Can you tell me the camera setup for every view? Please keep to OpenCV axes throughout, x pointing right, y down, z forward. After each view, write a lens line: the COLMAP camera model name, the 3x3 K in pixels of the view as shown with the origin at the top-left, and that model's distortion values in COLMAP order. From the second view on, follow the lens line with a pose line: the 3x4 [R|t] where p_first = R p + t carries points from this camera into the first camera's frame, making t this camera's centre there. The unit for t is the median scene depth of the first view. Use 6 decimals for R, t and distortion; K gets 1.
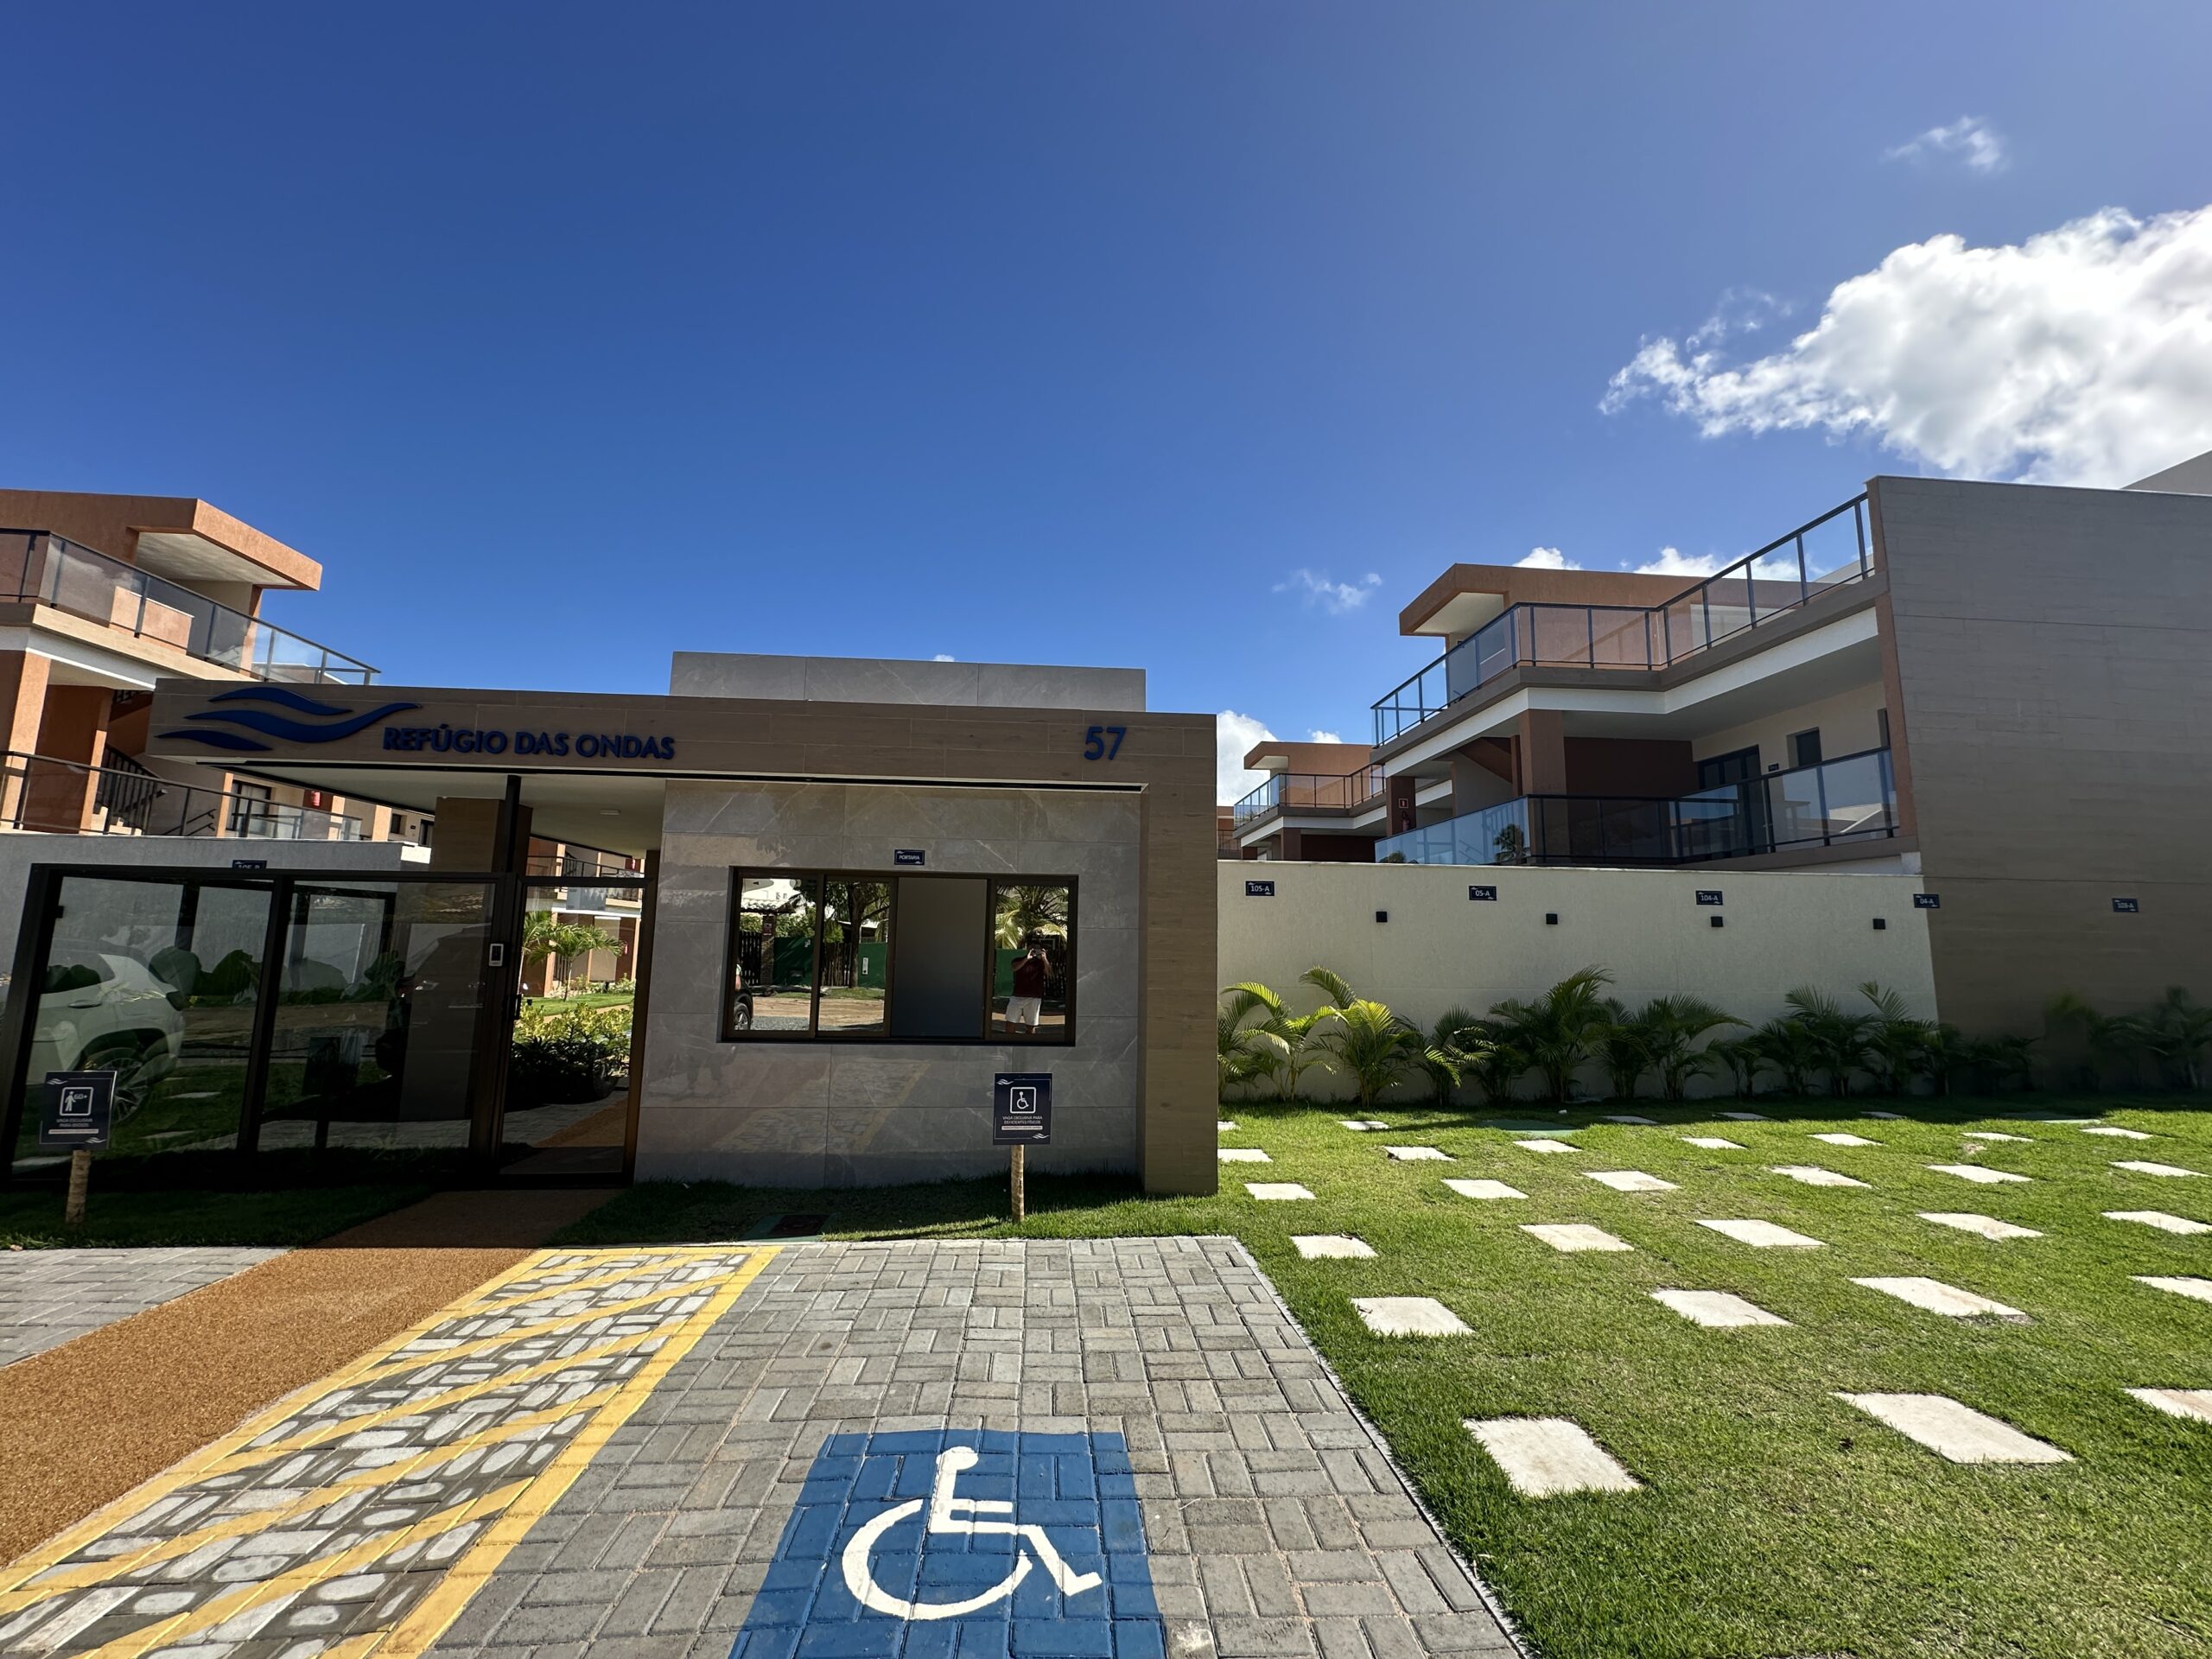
lens RADIAL K [[883.6, 0, 1106.9], [0, 883.6, 824.1], [0, 0, 1]] dist [0.001575, 0.000201]
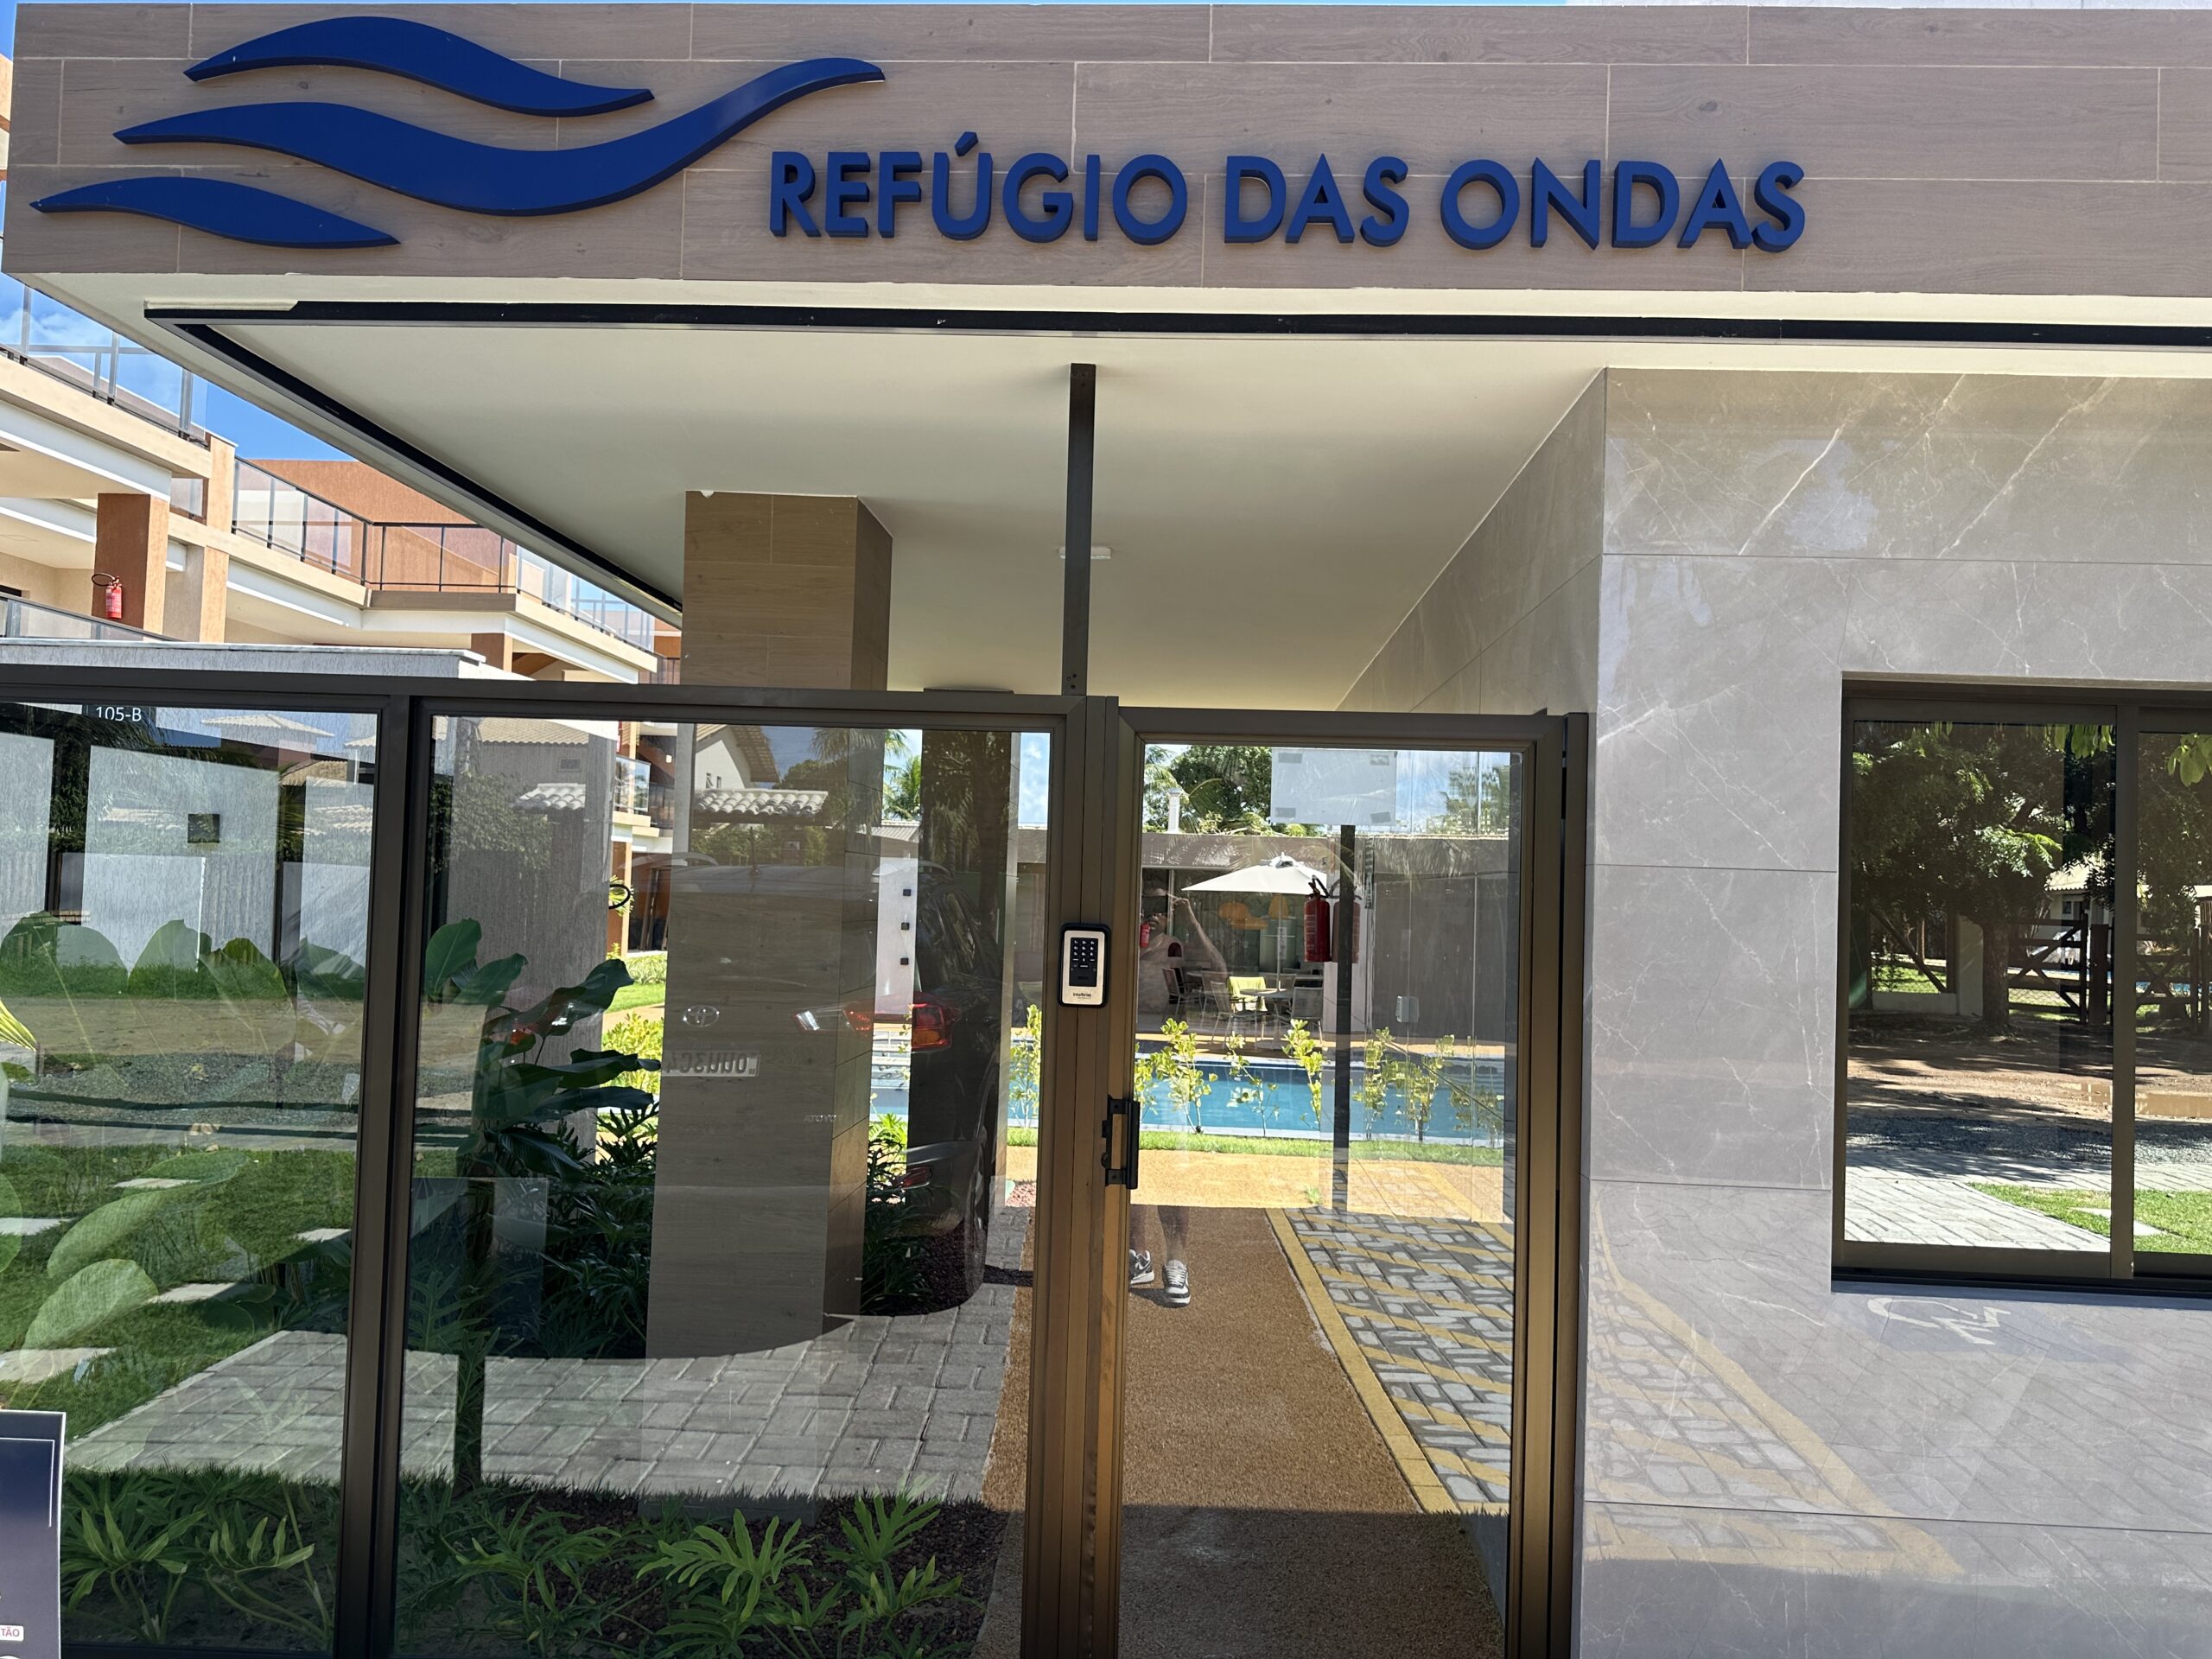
lens RADIAL K [[1567.2, 0, 1106.0], [0, 1567.2, 837.8], [0, 0, 1]] dist [0.011613, 0.002418]
pose [[0.992150, 0.013952, -0.124273, -0.638068], [-0.004421, 0.997048, 0.076649, 0.066483], [0.124976, -0.075498, 0.989283, 0.501400]]
